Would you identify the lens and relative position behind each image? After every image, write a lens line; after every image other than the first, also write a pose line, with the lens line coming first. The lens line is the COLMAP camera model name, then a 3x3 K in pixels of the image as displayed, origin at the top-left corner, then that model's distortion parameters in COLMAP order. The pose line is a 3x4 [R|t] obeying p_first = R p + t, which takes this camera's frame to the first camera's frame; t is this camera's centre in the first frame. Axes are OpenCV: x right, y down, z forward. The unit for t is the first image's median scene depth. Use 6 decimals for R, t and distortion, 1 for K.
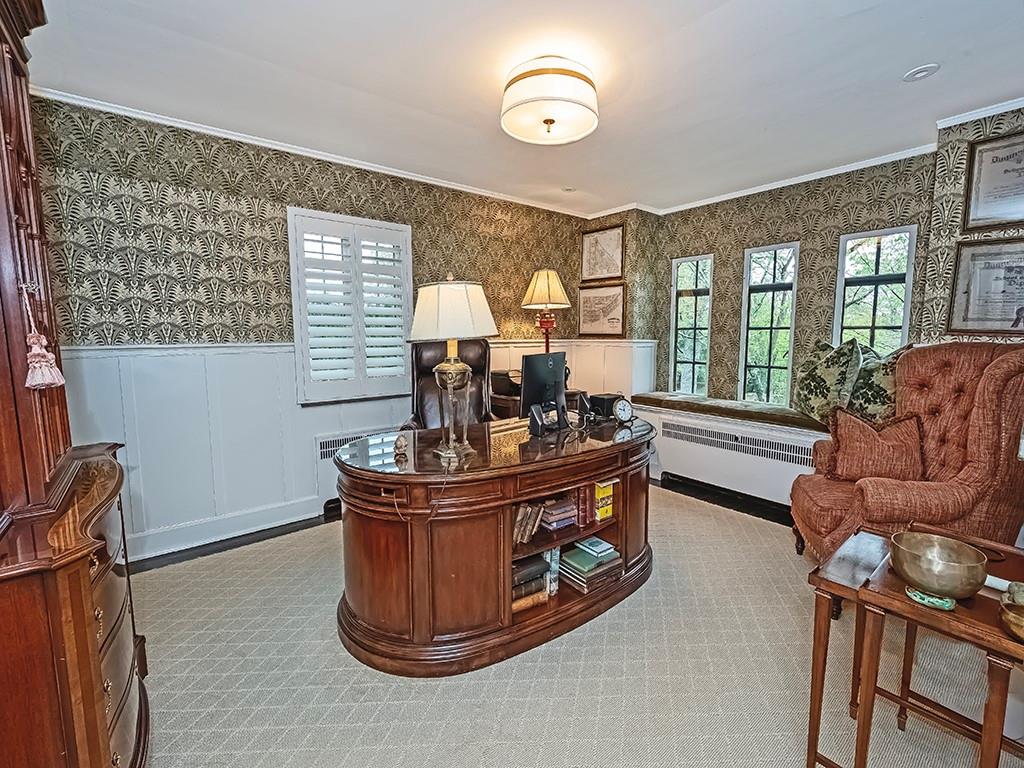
lens RADIAL K [[447.1, 0, 512.0], [0, 447.1, 384.0], [0, 0, 1]] dist [0.001561, -0.000057]
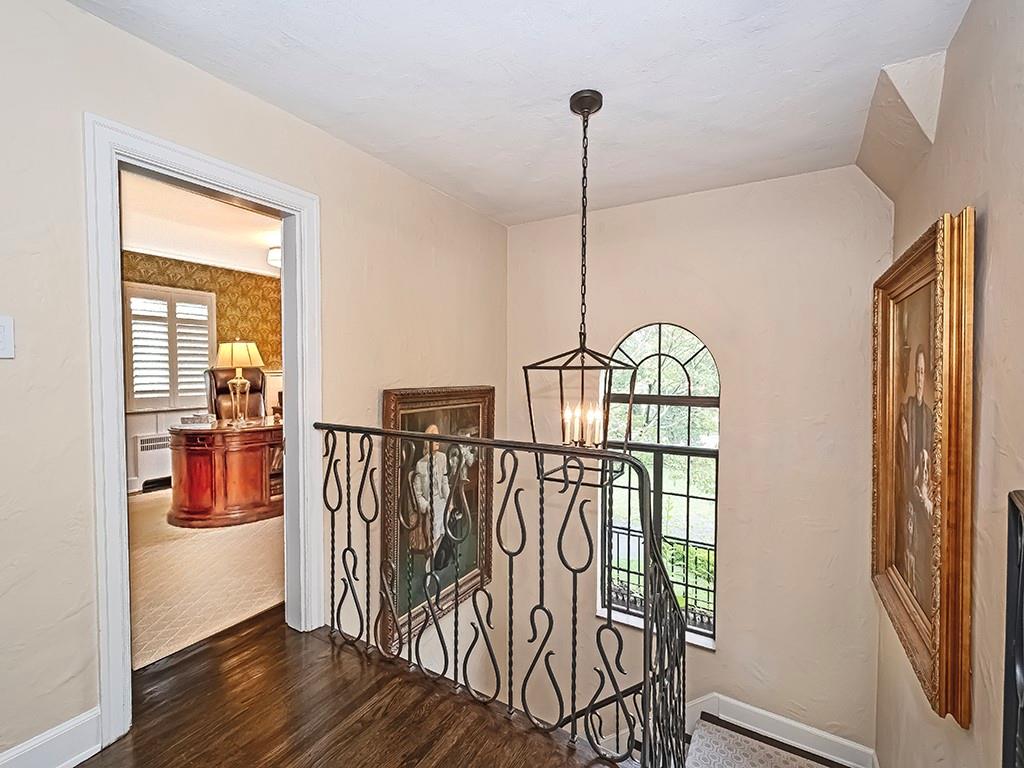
lens RADIAL K [[447.1, 0, 512.0], [0, 447.1, 384.0], [0, 0, 1]] dist [0.001561, -0.000057]
pose [[0.932001, -0.004882, 0.362424, 0.289234], [0.033588, 0.996770, -0.072948, 0.165902], [-0.360897, 0.080160, 0.929154, -1.350941]]
